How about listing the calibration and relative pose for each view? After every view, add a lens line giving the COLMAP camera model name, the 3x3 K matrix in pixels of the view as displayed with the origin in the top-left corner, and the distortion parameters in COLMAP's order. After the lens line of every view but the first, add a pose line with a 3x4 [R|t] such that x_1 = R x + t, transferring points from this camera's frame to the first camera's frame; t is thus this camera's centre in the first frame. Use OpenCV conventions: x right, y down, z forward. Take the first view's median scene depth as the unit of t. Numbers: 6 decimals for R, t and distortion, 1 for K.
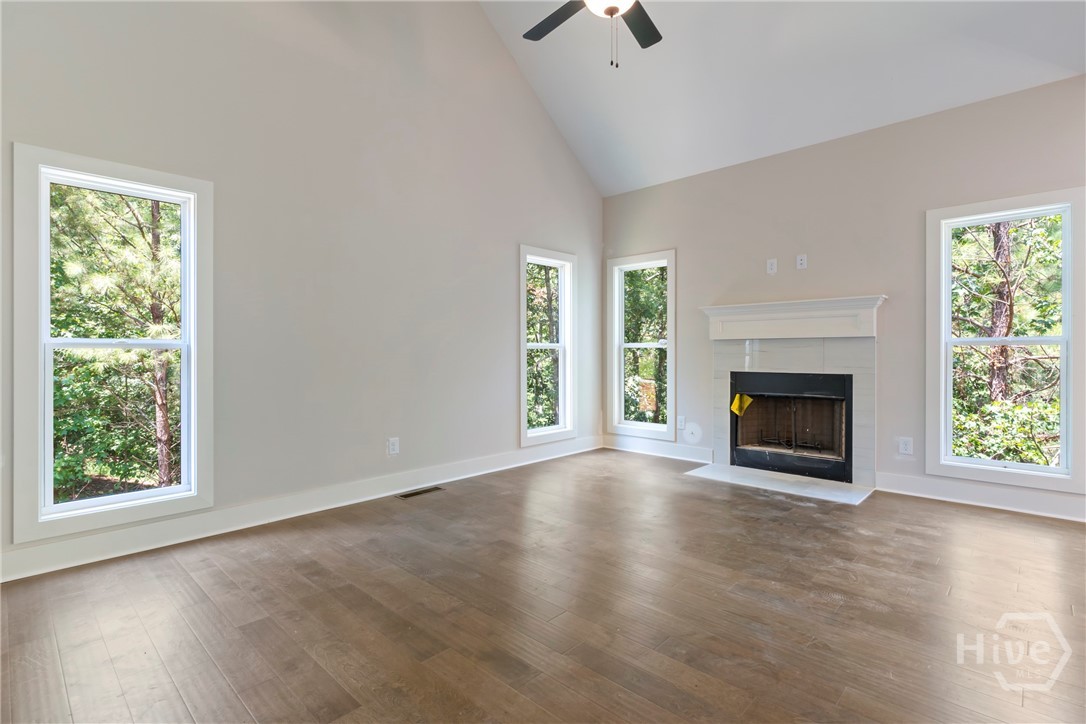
lens RADIAL K [[522.2, 0, 540.5], [0, 522.2, 354.4], [0, 0, 1]] dist [-0.001175, -0.000128]
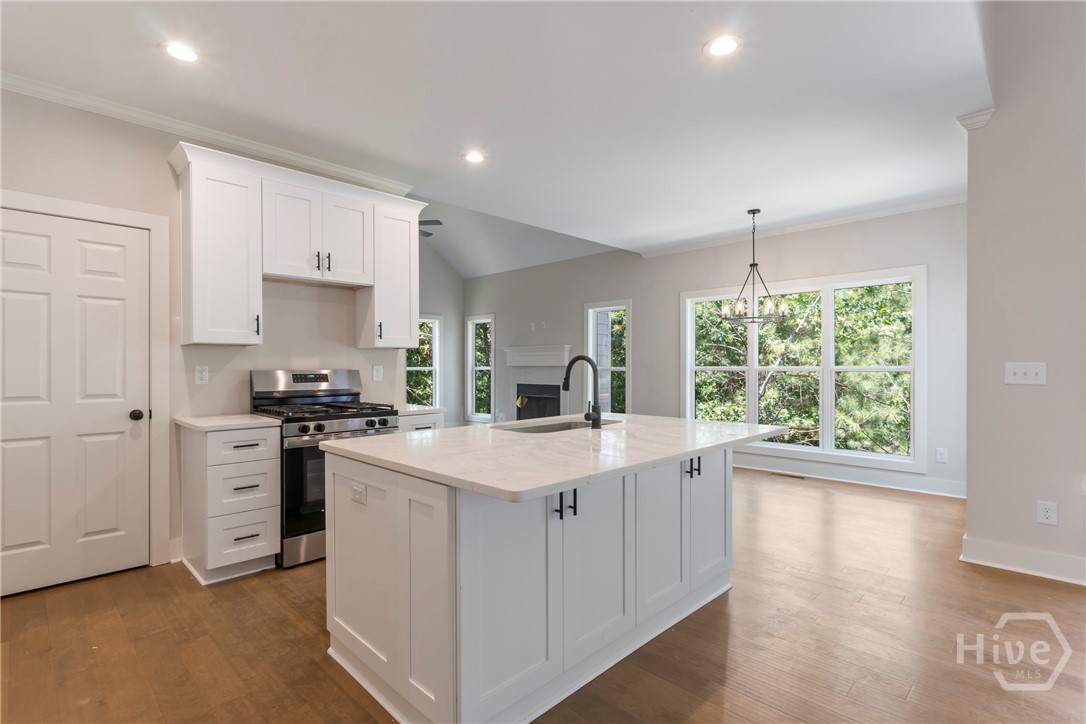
lens RADIAL K [[514.8, 0, 543.0], [0, 514.8, 362.0], [0, 0, 1]] dist [-0.001018, -0.000153]
pose [[0.999954, -0.001244, -0.009461, 0.496525], [0.001150, 0.999951, -0.009881, -0.025333], [0.009472, 0.009870, 0.999906, -0.816319]]
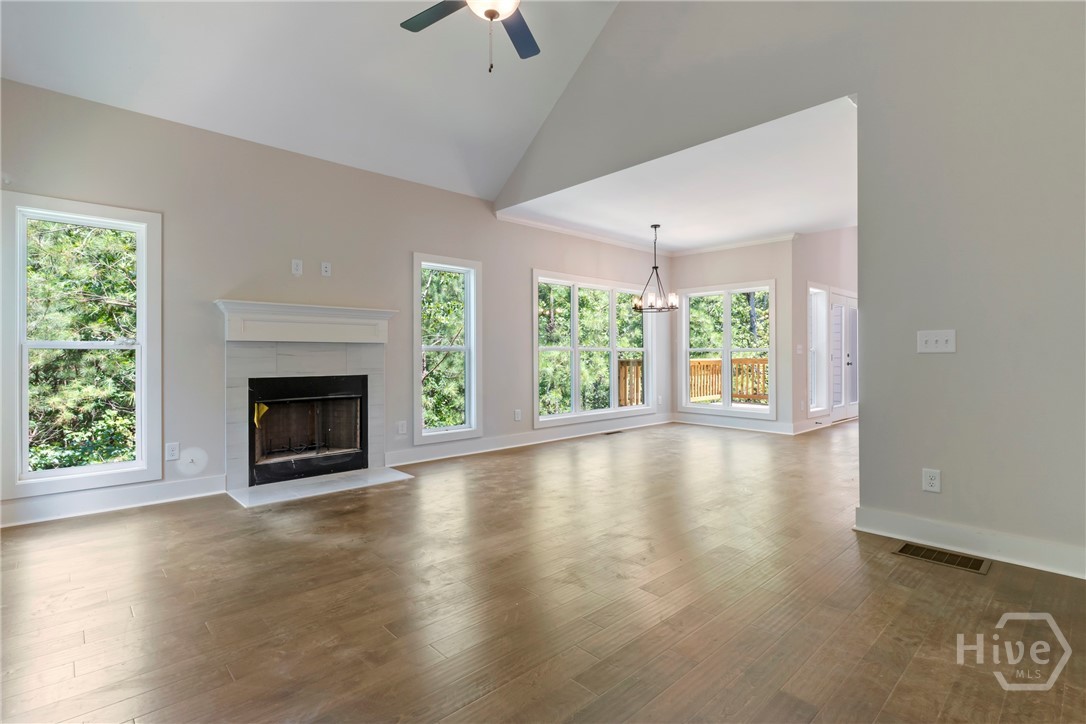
lens RADIAL K [[522.2, 0, 540.5], [0, 522.2, 354.4], [0, 0, 1]] dist [-0.001175, -0.000128]
pose [[0.053687, 0.003474, 0.998552, -0.499190], [0.006285, 0.999973, -0.003816, -0.000451], [-0.998538, 0.006481, 0.053663, 0.498796]]
